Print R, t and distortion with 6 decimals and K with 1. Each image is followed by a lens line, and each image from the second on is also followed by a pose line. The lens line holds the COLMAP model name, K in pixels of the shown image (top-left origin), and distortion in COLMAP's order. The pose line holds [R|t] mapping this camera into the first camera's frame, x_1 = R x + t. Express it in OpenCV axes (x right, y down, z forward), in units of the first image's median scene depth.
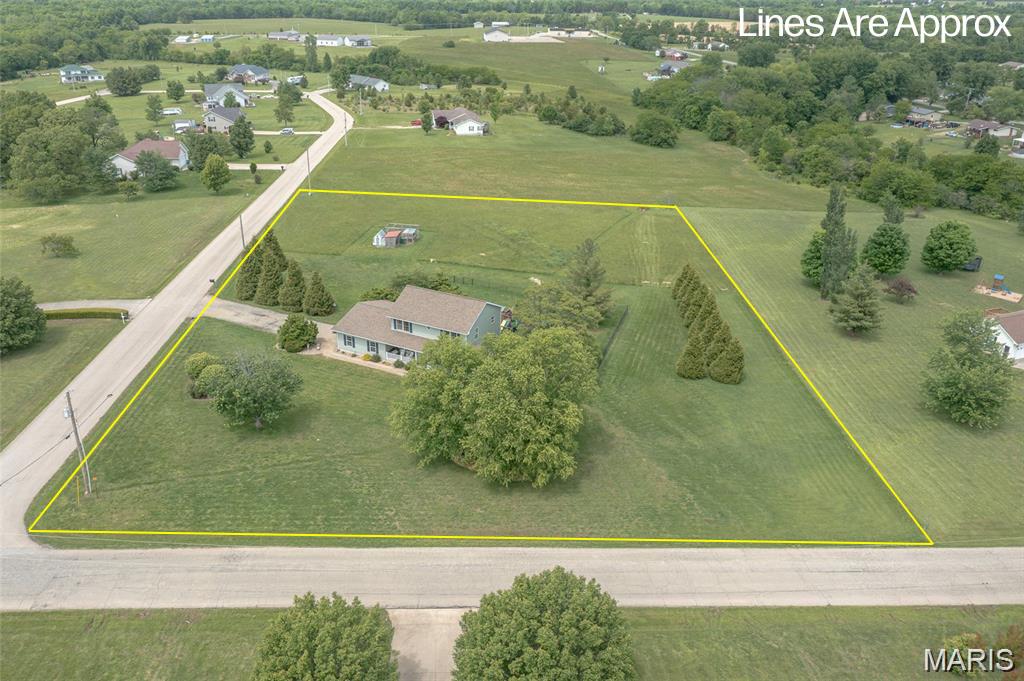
lens RADIAL K [[815.5, 0, 515.0], [0, 815.5, 341.9], [0, 0, 1]] dist [-0.001572, 0.011794]
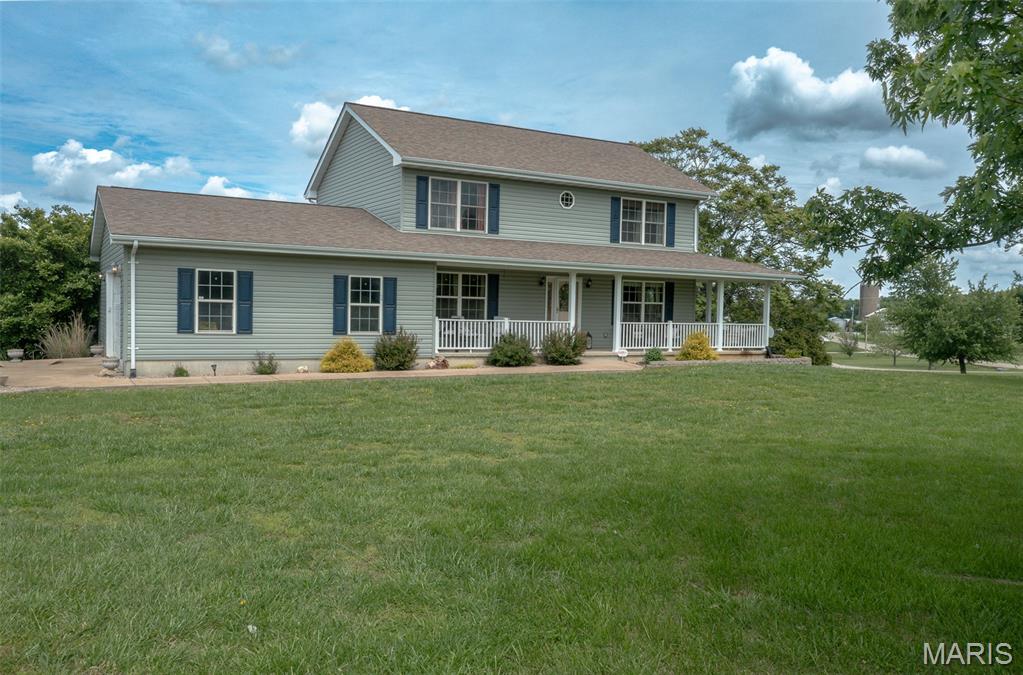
lens RADIAL K [[821.8, 0, 511.5], [0, 821.8, 337.5], [0, 0, 1]] dist [-0.007130, -0.003386]
pose [[0.551918, -0.032128, 0.833279, -0.124369], [0.331351, 0.925434, -0.183787, 0.024223], [-0.765241, 0.377543, 0.521409, 0.333451]]
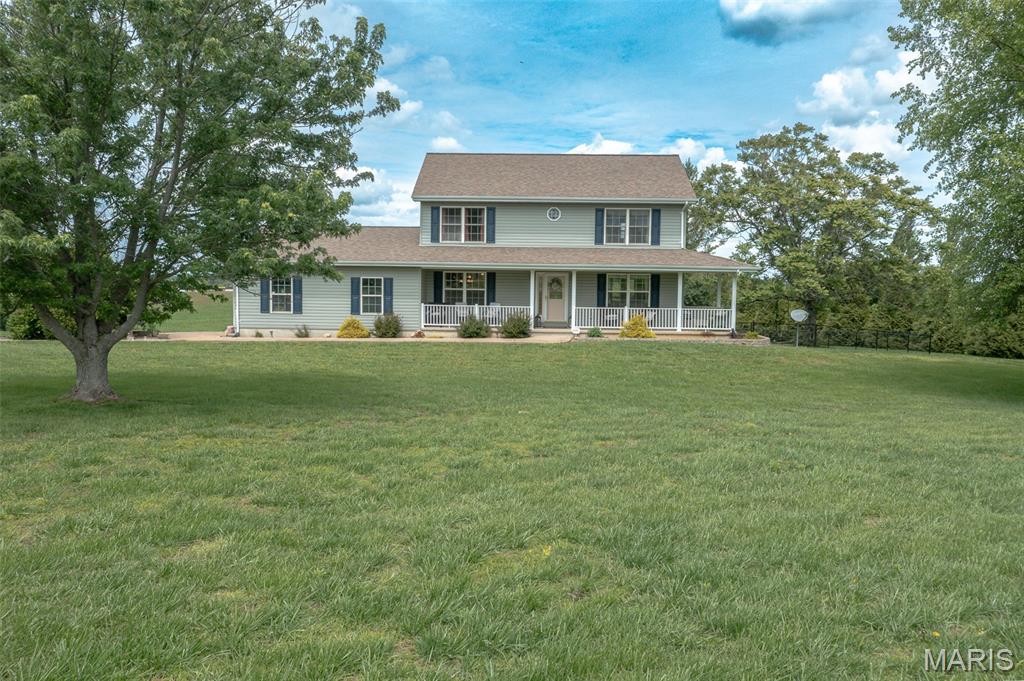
lens RADIAL K [[815.5, 0, 515.0], [0, 815.5, 341.9], [0, 0, 1]] dist [-0.001572, 0.011794]
pose [[0.902725, -0.037190, 0.428609, -0.099970], [0.177992, 0.939279, -0.293384, 0.048277], [-0.391672, 0.341134, 0.854529, 0.273840]]
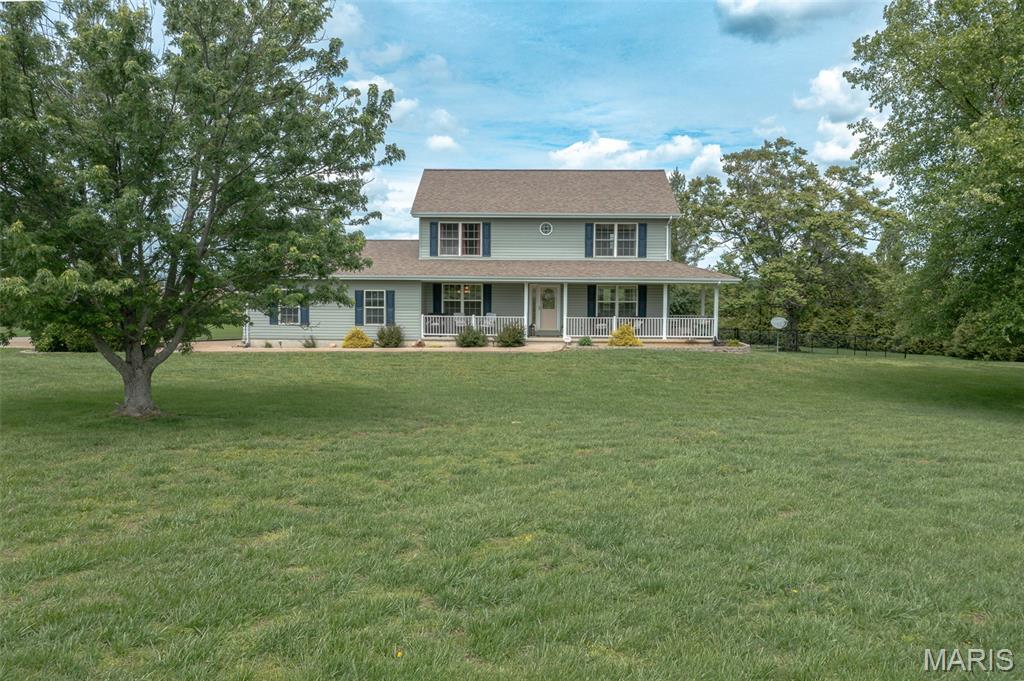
lens RADIAL K [[815.5, 0, 515.0], [0, 815.5, 341.9], [0, 0, 1]] dist [-0.001572, 0.011794]
pose [[0.900871, -0.043690, 0.431883, -0.102766], [0.185394, 0.938343, -0.291791, 0.049114], [-0.392506, 0.342934, 0.853426, 0.266999]]
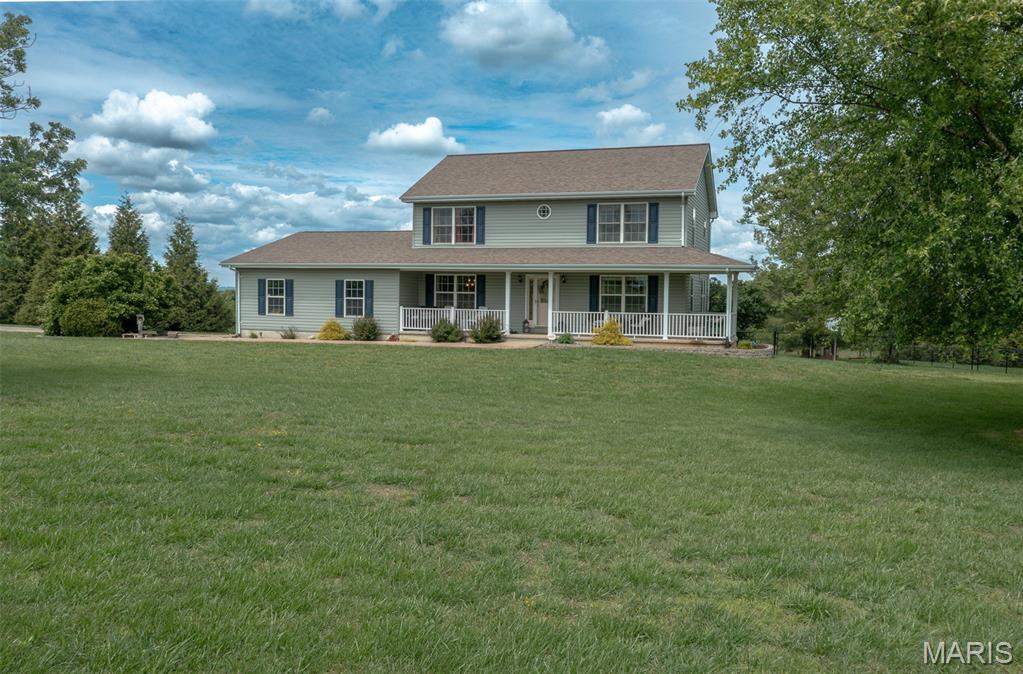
lens RADIAL K [[821.8, 0, 511.5], [0, 821.8, 337.0], [0, 0, 1]] dist [-0.007130, -0.003386]
pose [[0.989570, -0.009275, 0.143755, -0.061438], [0.060728, 0.931777, -0.357917, 0.052602], [-0.130628, 0.362914, 0.922621, 0.270592]]
